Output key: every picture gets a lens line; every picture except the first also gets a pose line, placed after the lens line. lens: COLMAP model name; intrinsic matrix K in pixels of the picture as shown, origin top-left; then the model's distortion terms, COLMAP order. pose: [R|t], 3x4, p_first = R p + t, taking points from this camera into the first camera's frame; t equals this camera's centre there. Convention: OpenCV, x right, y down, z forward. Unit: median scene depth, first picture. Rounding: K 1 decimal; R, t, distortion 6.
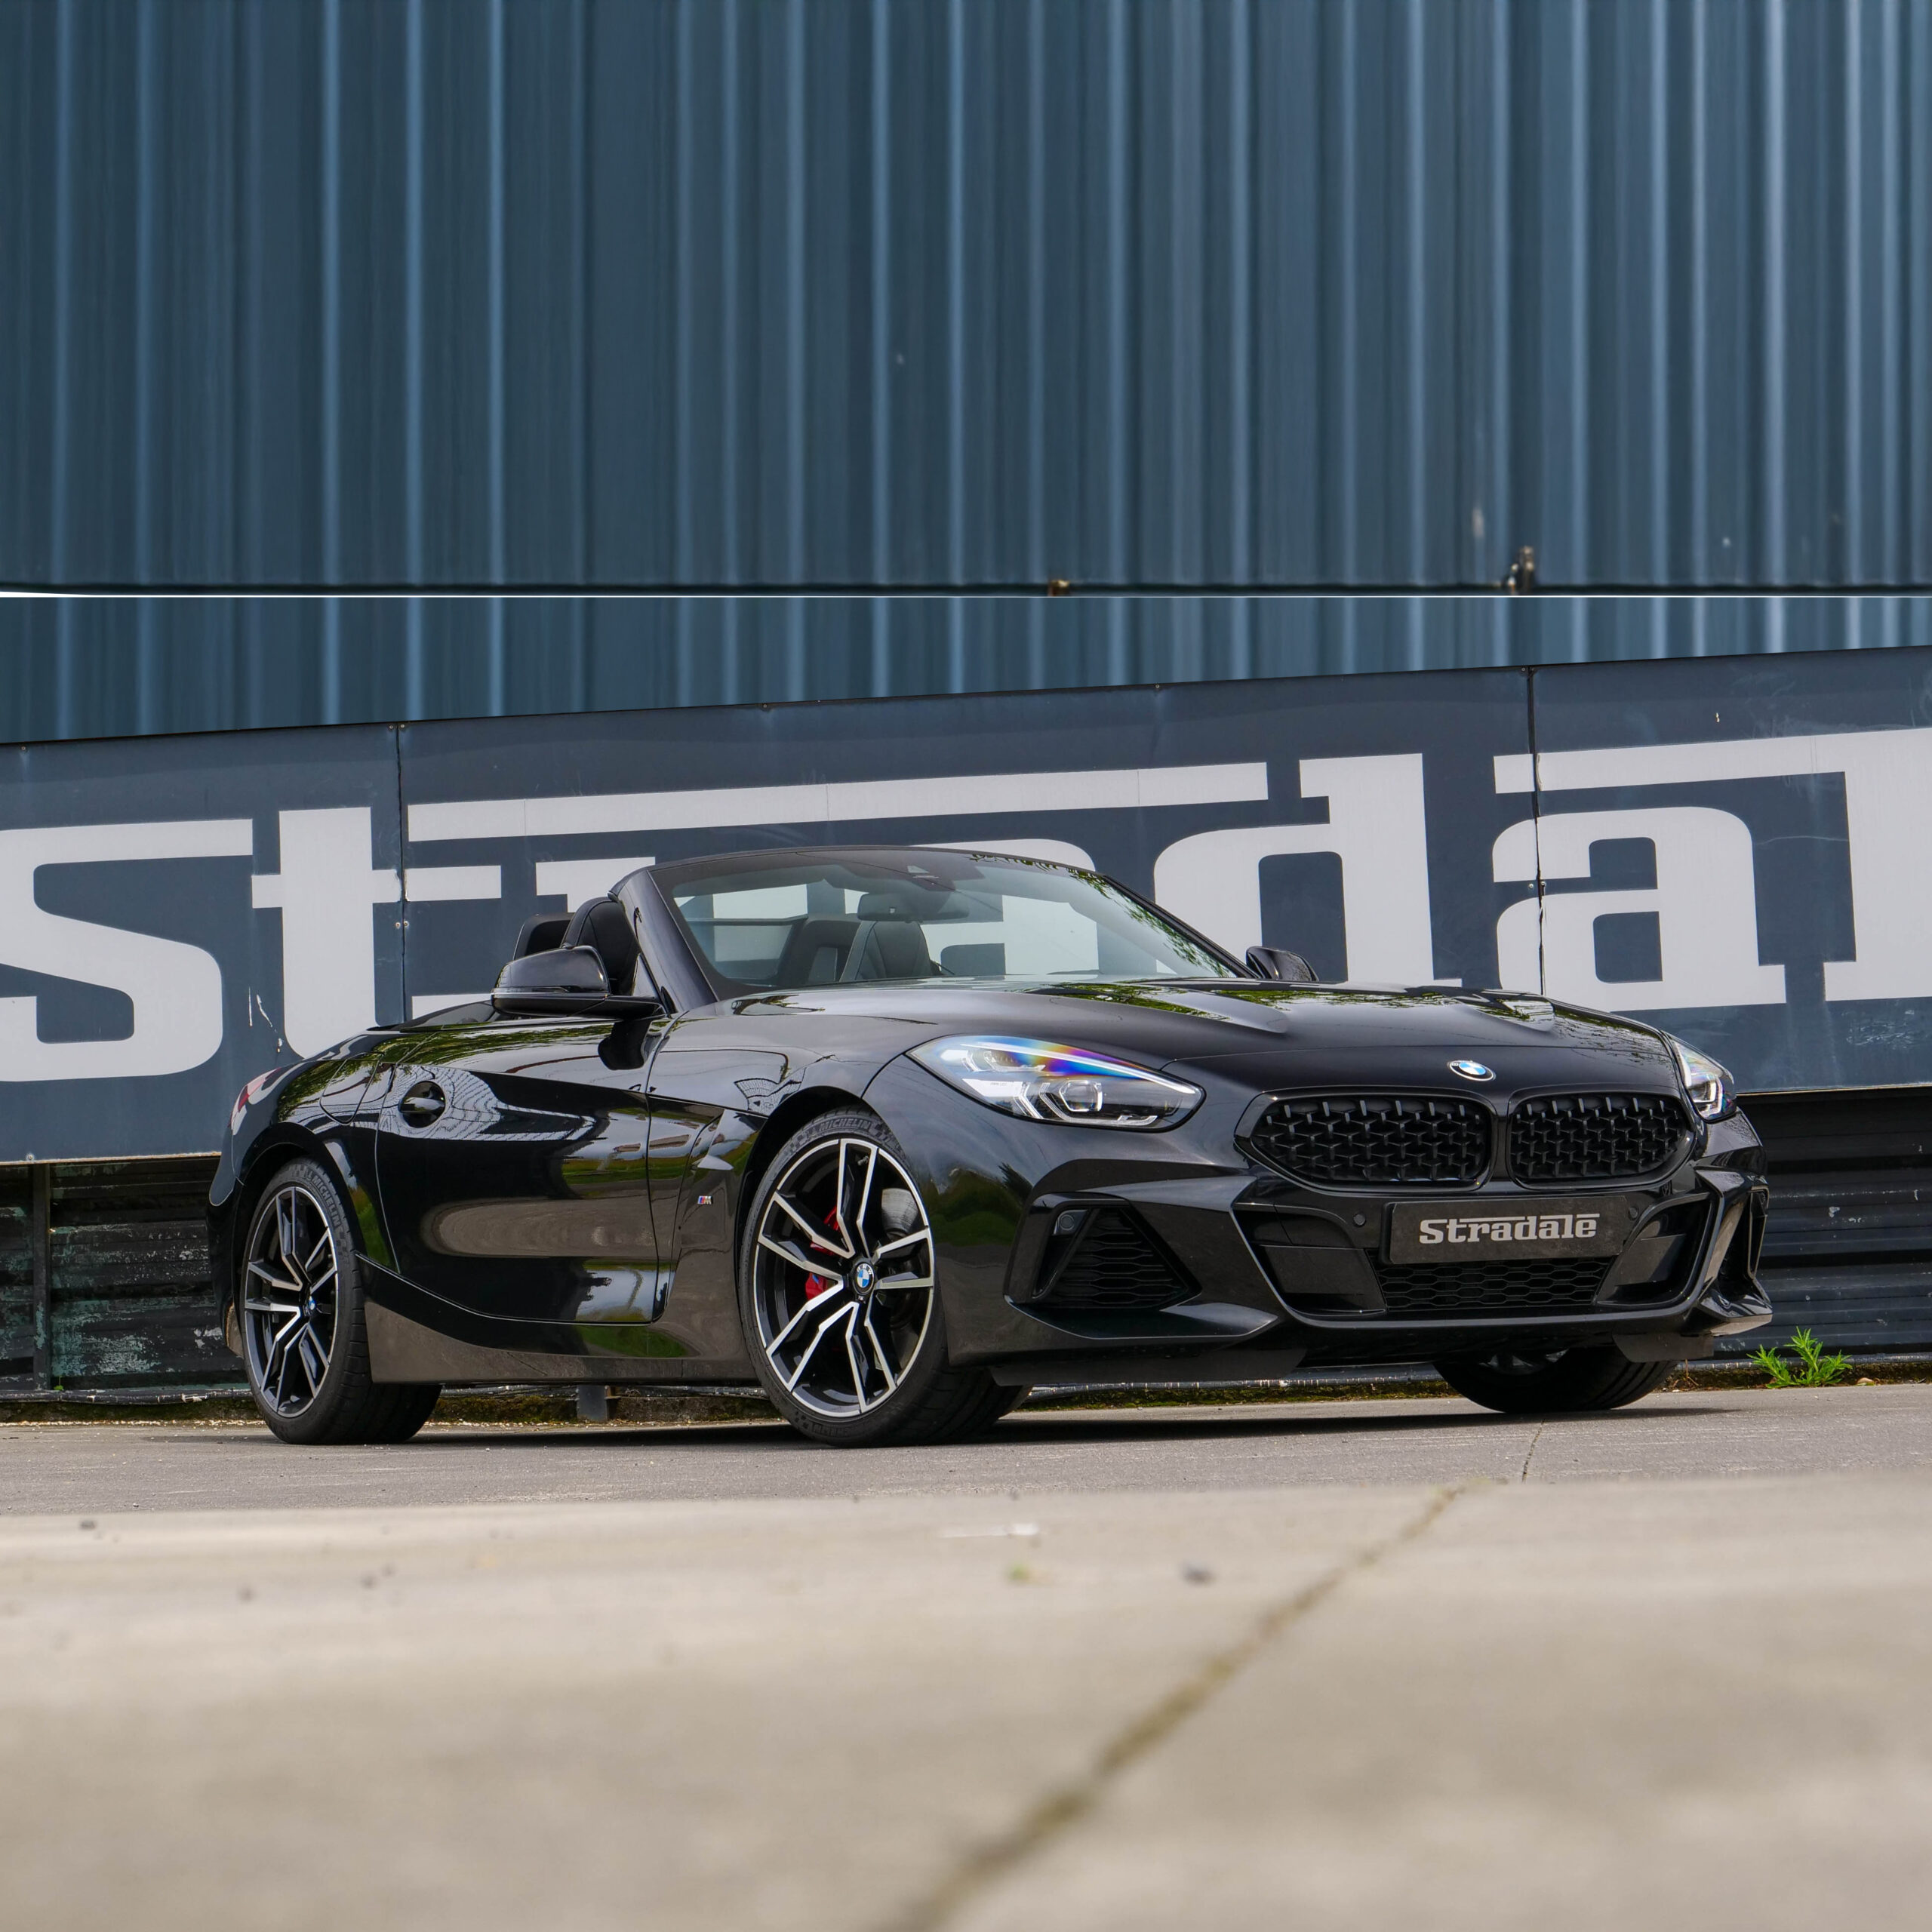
lens RADIAL K [[5409.7, 0, 933.7], [0, 5409.7, 912.5], [0, 0, 1]] dist [0.026370, 0.000000]
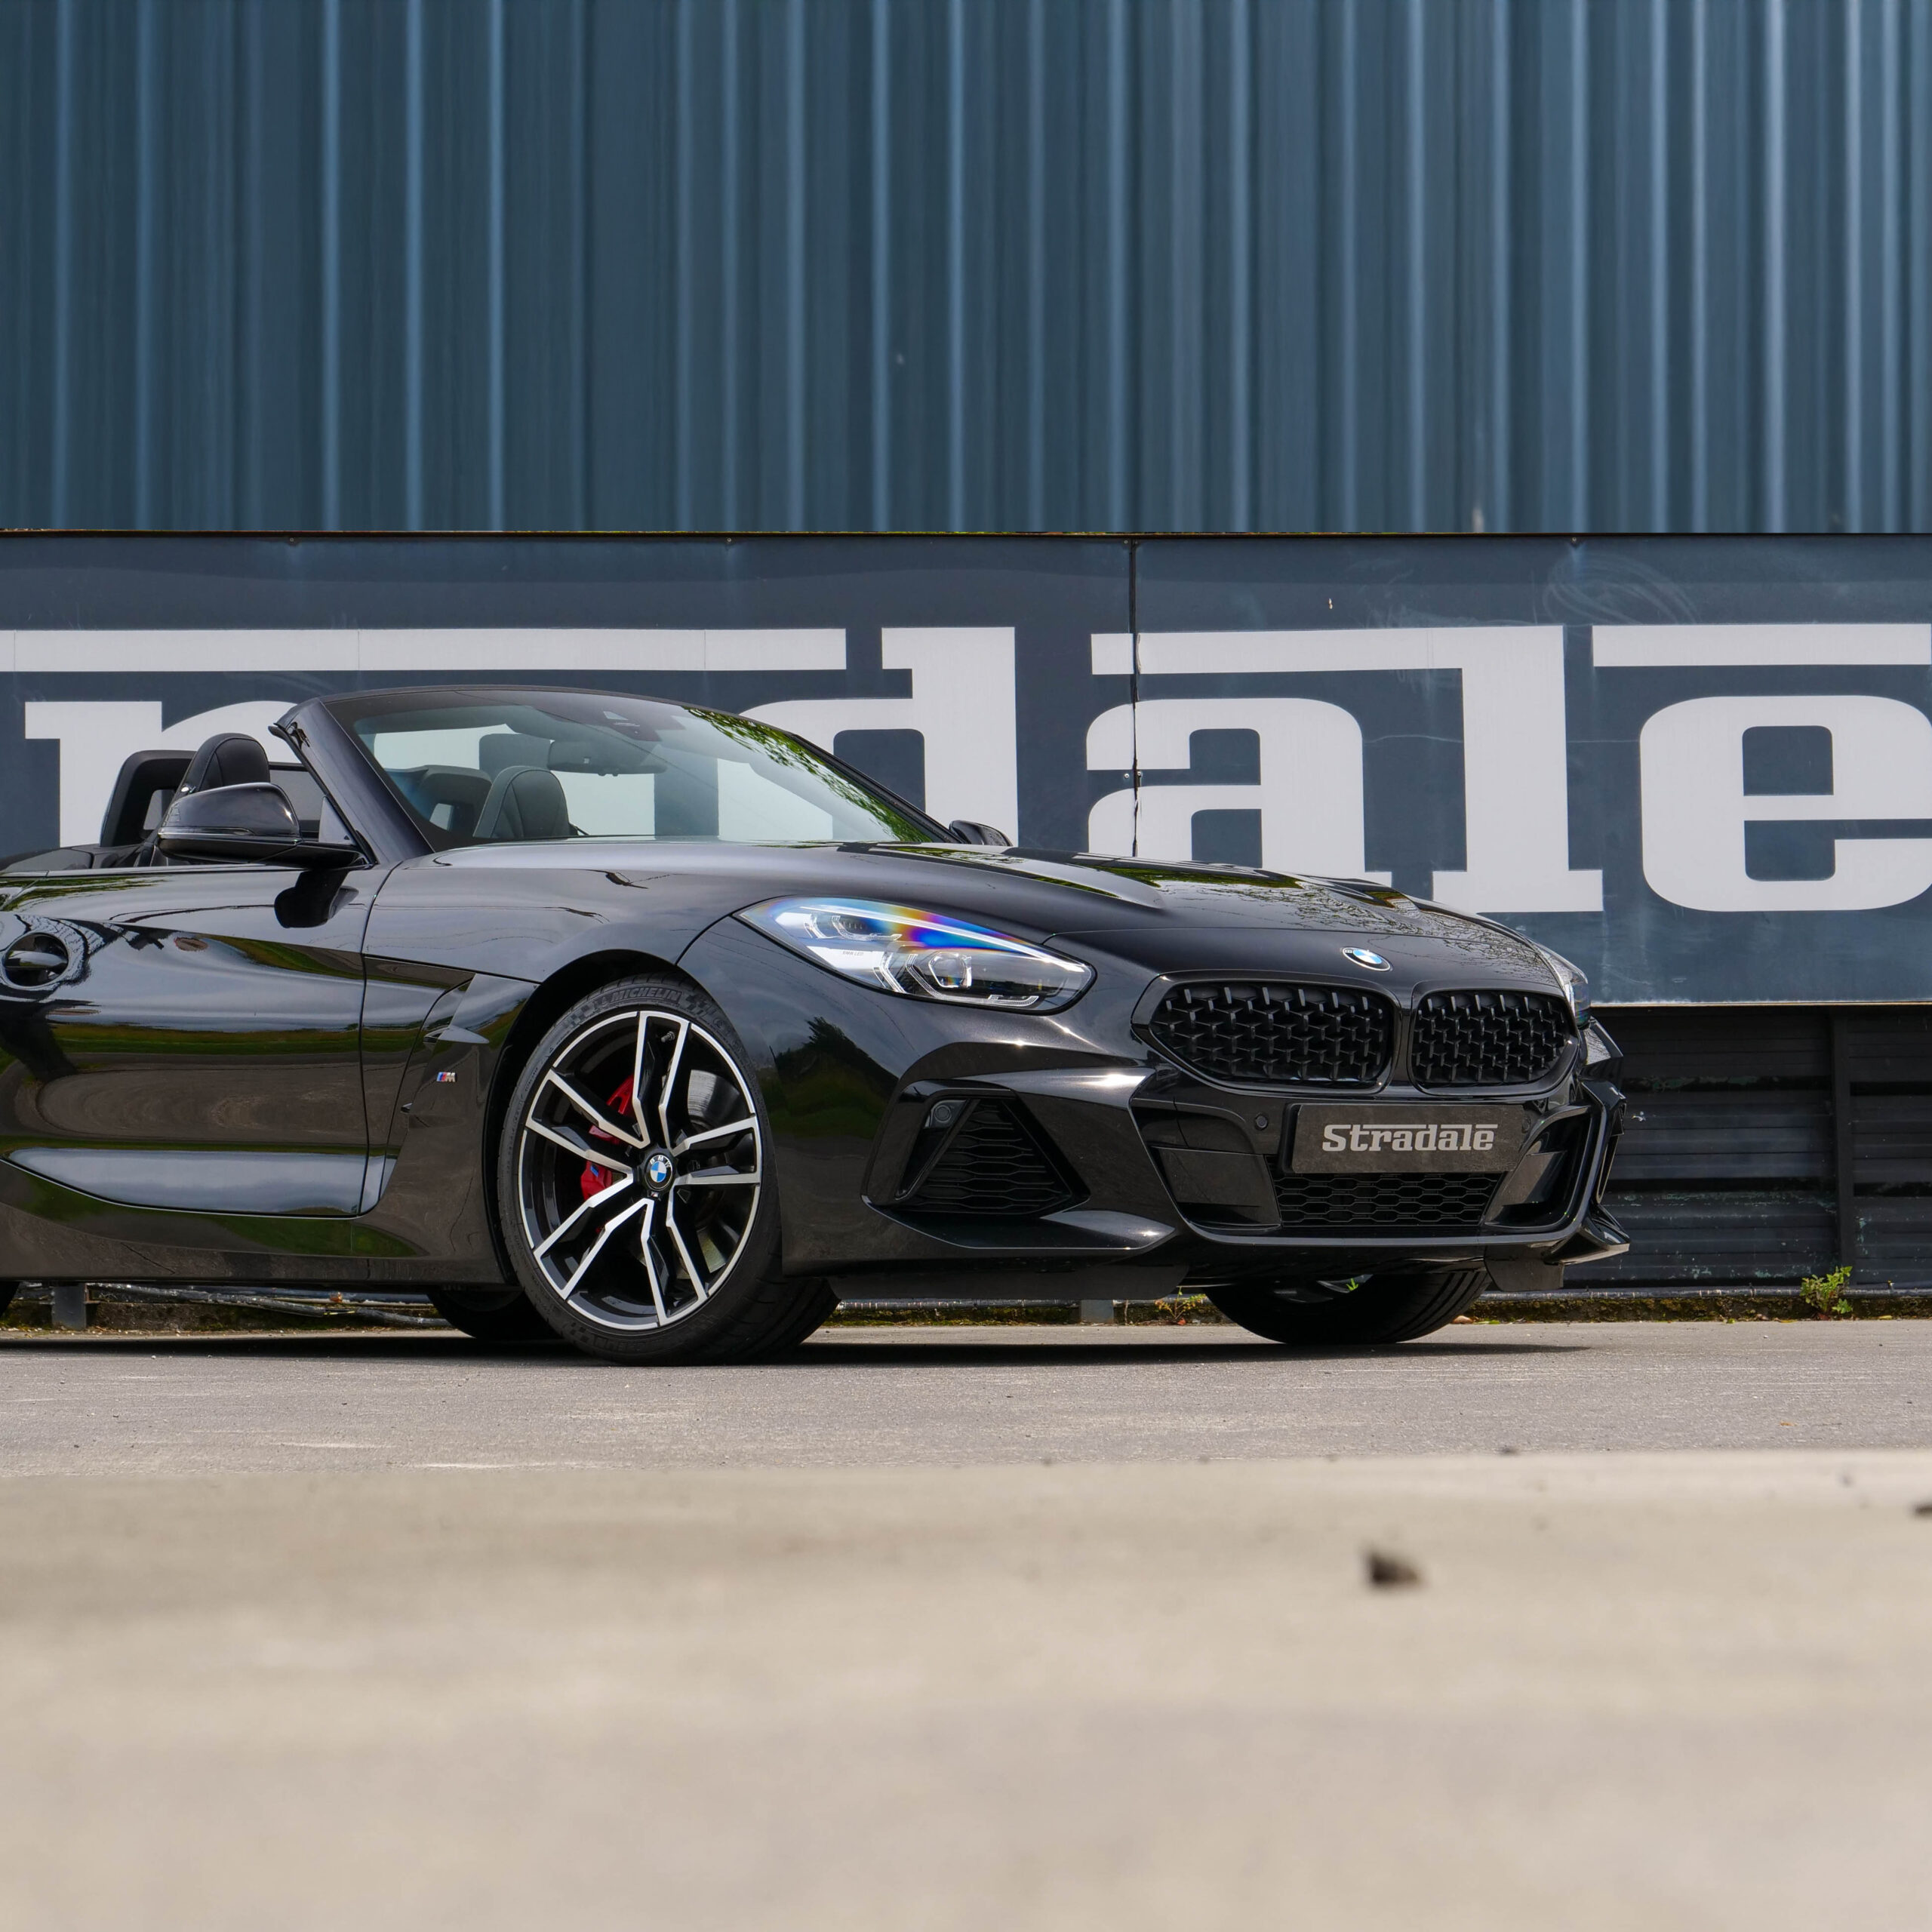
lens RADIAL K [[5409.7, 0, 907.8], [0, 5409.7, 930.4], [0, 0, 1]] dist [0.026370, 0.000000]
pose [[0.983031, 0.038588, 0.179336, -0.108931], [-0.041564, 0.999053, 0.012865, 0.013248], [-0.178669, -0.020101, 0.983704, 0.114510]]
